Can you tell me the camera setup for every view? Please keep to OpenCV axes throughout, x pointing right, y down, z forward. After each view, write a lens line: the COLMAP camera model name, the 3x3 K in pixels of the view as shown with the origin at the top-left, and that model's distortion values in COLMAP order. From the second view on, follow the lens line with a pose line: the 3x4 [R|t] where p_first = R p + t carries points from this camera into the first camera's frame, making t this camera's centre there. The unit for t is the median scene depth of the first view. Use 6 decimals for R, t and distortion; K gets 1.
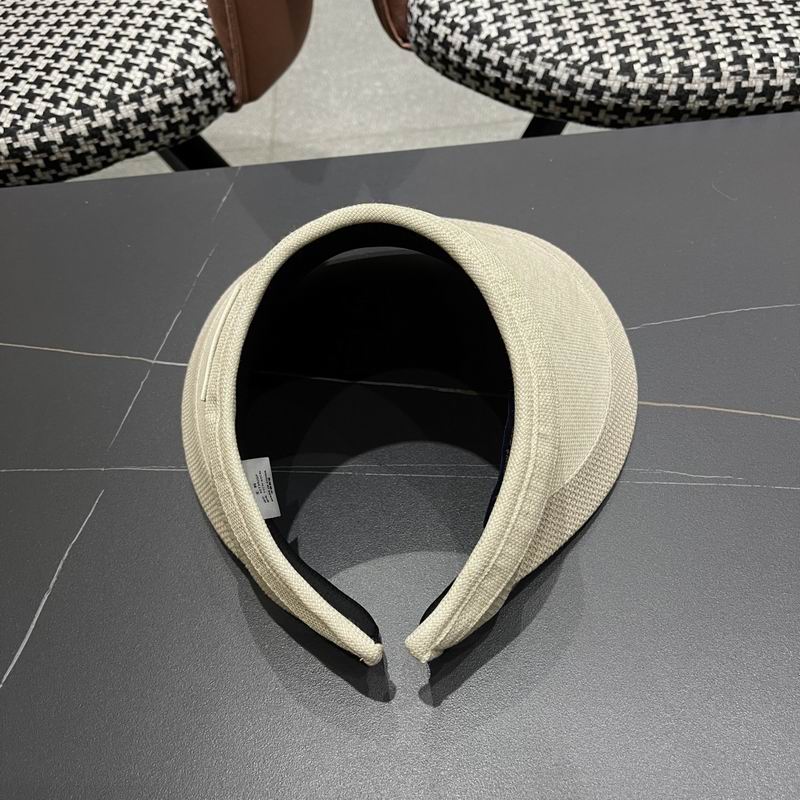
lens RADIAL K [[842.1, 0, 409.6], [0, 842.1, 415.6], [0, 0, 1]] dist [0.013127, 0.000000]
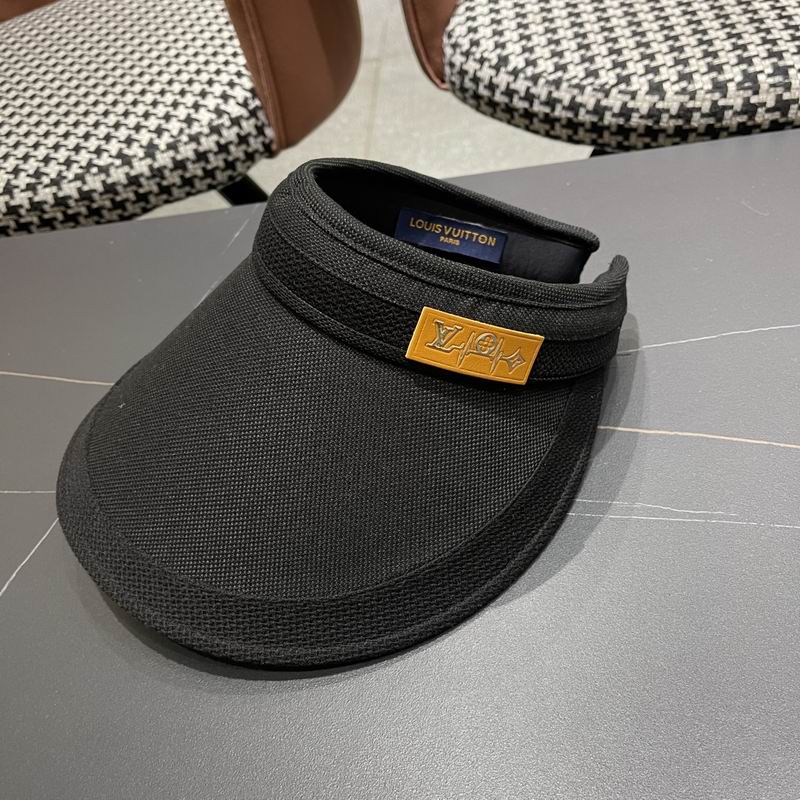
lens RADIAL K [[842.1, 0, 401.6], [0, 842.1, 404.6], [0, 0, 1]] dist [0.013127, 0.000000]
pose [[0.985959, 0.002633, -0.166967, 0.127865], [-0.018269, 0.995575, -0.092182, 0.030594], [0.165986, 0.093938, 0.981644, 0.057934]]
